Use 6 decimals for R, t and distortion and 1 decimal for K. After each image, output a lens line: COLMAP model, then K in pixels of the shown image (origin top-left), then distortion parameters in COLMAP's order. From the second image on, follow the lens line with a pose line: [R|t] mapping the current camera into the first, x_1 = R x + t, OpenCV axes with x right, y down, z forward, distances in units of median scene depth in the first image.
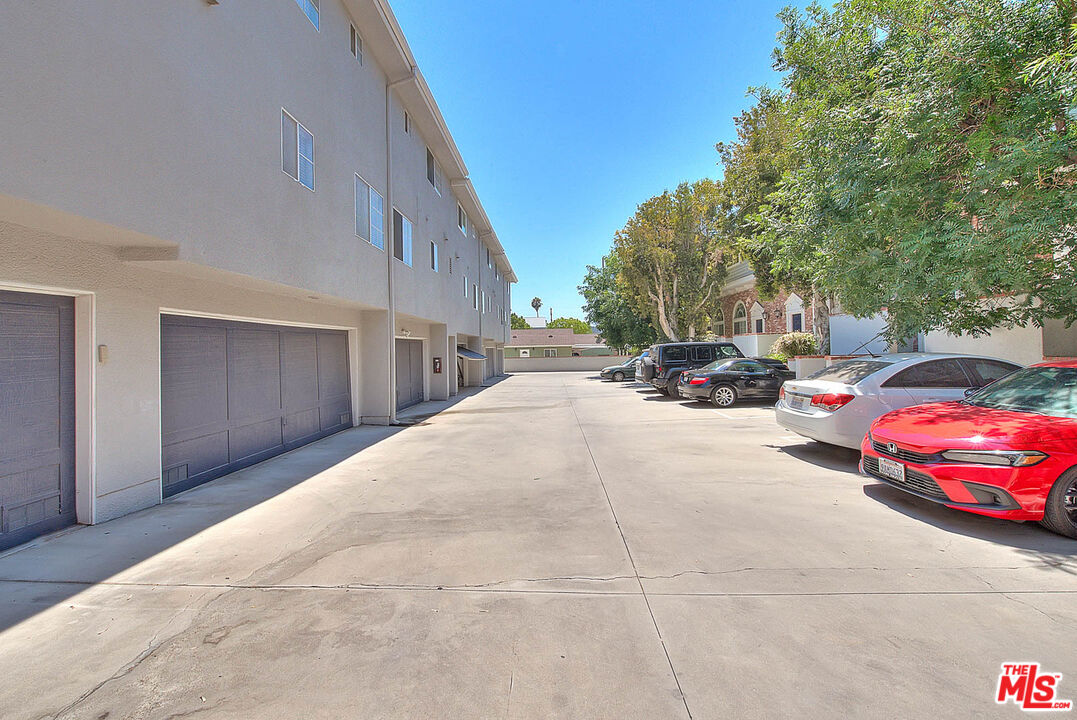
lens RADIAL K [[443.9, 0, 528.4], [0, 443.9, 354.9], [0, 0, 1]] dist [-0.002770, -0.000546]
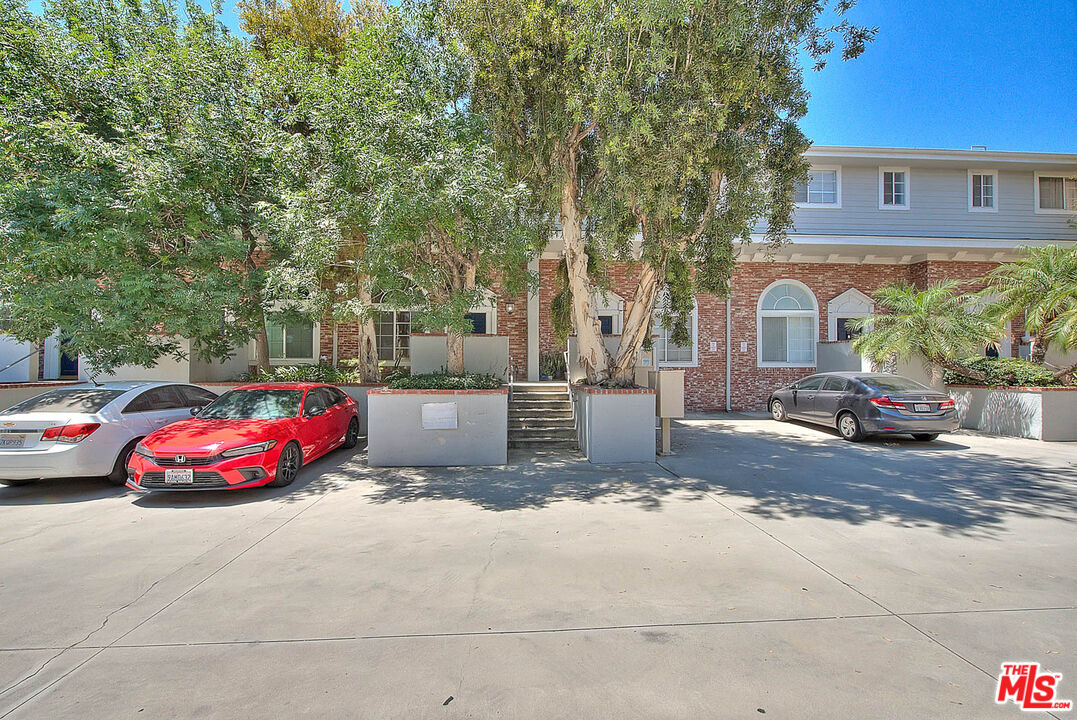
lens RADIAL K [[456.2, 0, 539.8], [0, 456.2, 398.9], [0, 0, 1]] dist [-0.005213, -0.000692]
pose [[-0.122007, -0.040961, 0.991684, -0.523836], [0.007270, 0.999084, 0.042161, -0.001294], [-0.992503, 0.012353, -0.121597, 0.158348]]
